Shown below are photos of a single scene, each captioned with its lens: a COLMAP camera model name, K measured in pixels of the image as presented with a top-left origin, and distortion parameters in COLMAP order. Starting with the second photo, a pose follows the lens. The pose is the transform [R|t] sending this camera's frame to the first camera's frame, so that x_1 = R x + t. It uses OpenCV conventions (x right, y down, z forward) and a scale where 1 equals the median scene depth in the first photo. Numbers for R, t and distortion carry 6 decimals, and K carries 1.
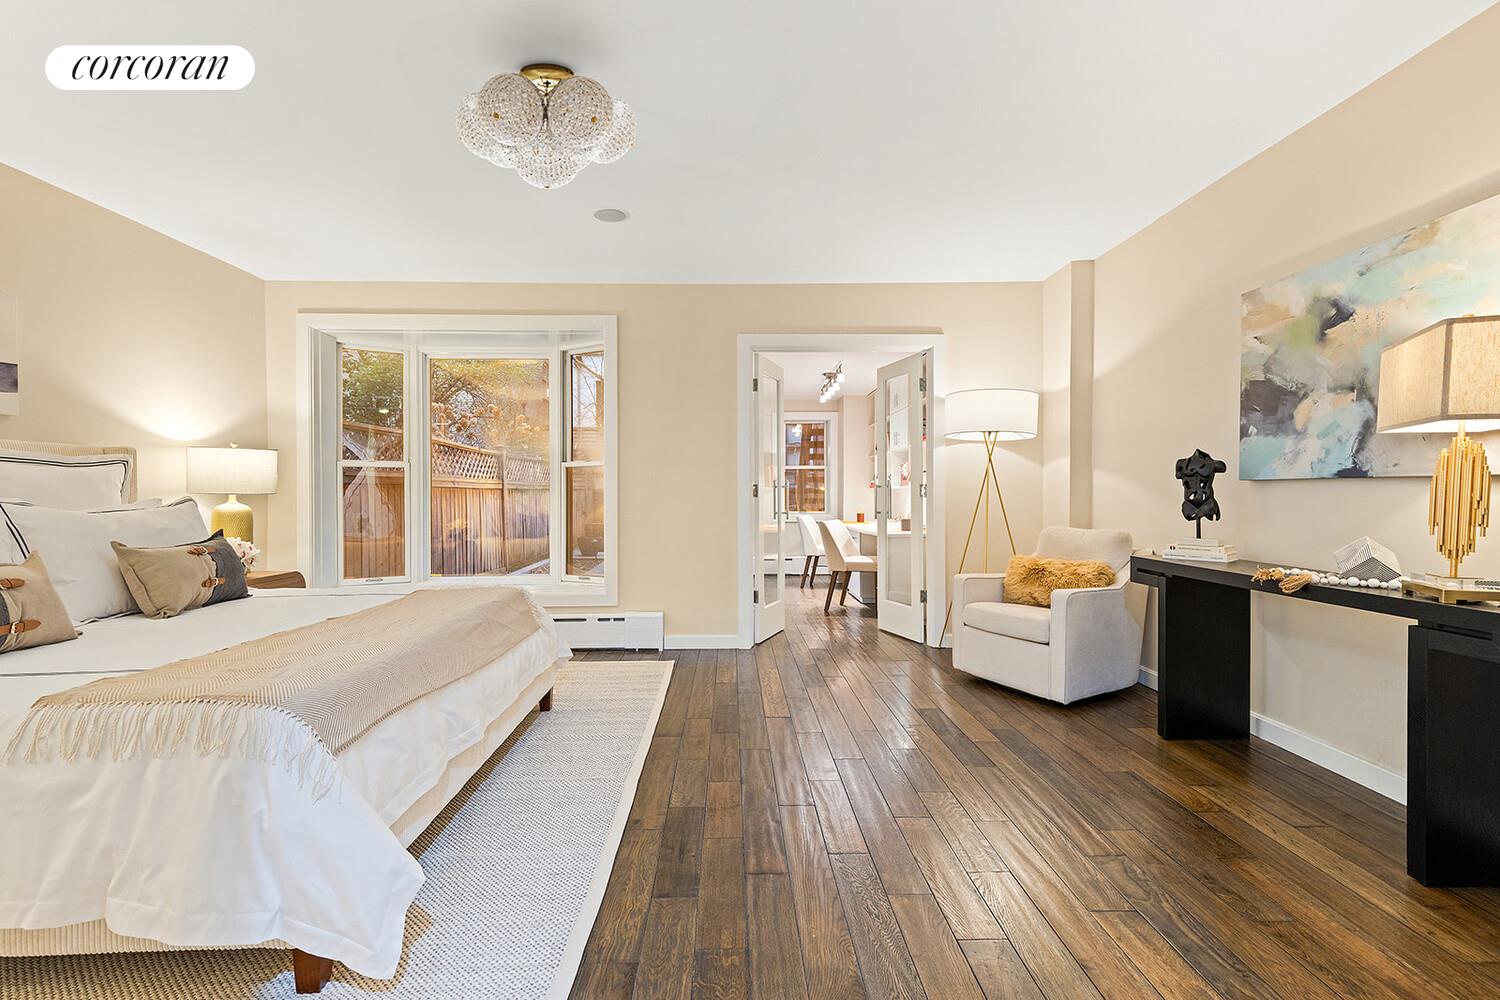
lens RADIAL K [[683.0, 0, 742.0], [0, 683.0, 502.3], [0, 0, 1]] dist [0.002046, -0.000331]
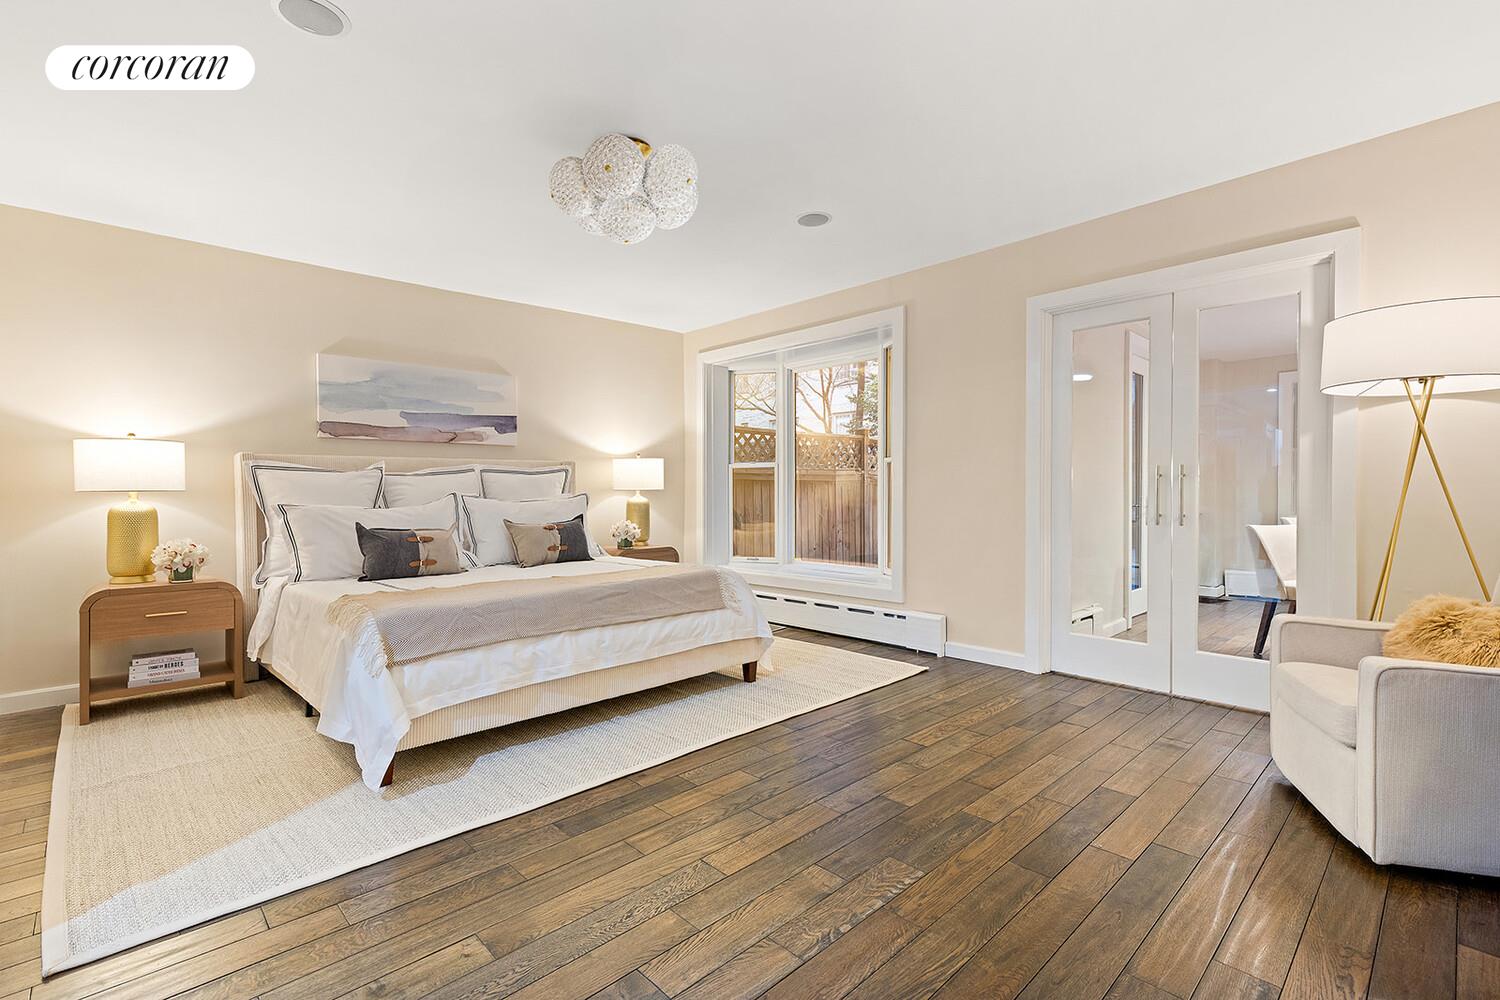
lens RADIAL K [[683.0, 0, 735.9], [0, 683.0, 498.8], [0, 0, 1]] dist [0.002046, -0.000331]
pose [[0.664798, 0.006022, -0.746999, 0.526490], [-0.003367, 0.999982, 0.005064, -0.002083], [0.747016, -0.000851, 0.664806, 0.233107]]
